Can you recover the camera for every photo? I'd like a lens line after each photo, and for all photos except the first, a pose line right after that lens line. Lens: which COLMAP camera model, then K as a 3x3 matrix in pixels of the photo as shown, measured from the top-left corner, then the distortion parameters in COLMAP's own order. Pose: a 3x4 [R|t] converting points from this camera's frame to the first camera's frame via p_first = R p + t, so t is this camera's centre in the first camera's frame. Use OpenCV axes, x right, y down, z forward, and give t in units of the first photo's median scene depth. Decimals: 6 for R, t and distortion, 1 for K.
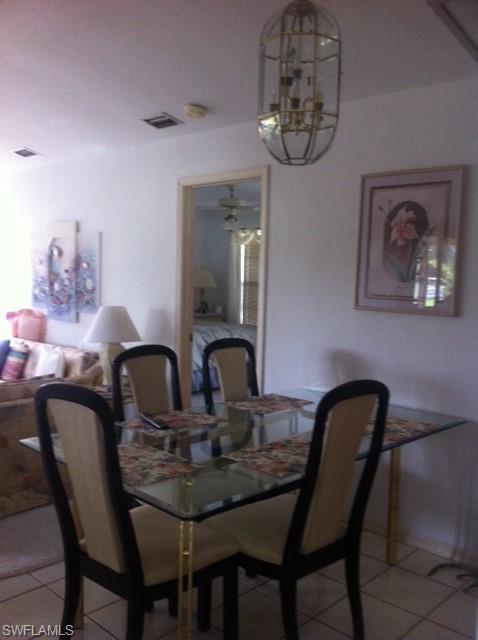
lens RADIAL K [[638.6, 0, 238.9], [0, 638.6, 322.8], [0, 0, 1]] dist [0.022560, 0.000000]
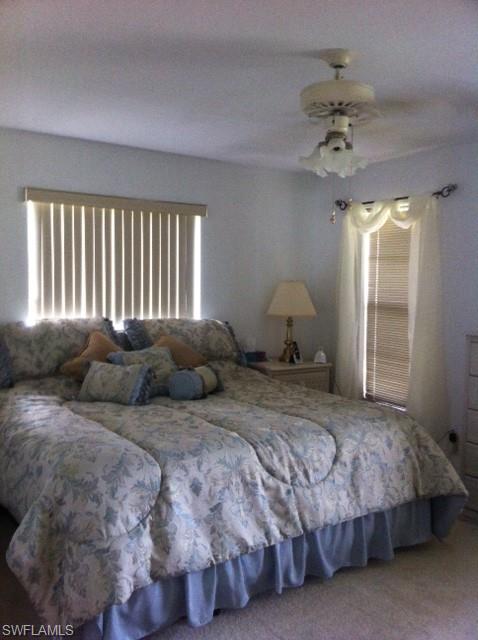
lens RADIAL K [[638.6, 0, 238.6], [0, 638.6, 319.7], [0, 0, 1]] dist [0.022560, 0.000000]
pose [[0.981842, 0.004477, -0.189648, 0.002495], [-0.009026, 0.999692, -0.023132, -0.038599], [0.189486, 0.024424, 0.981580, 0.470613]]
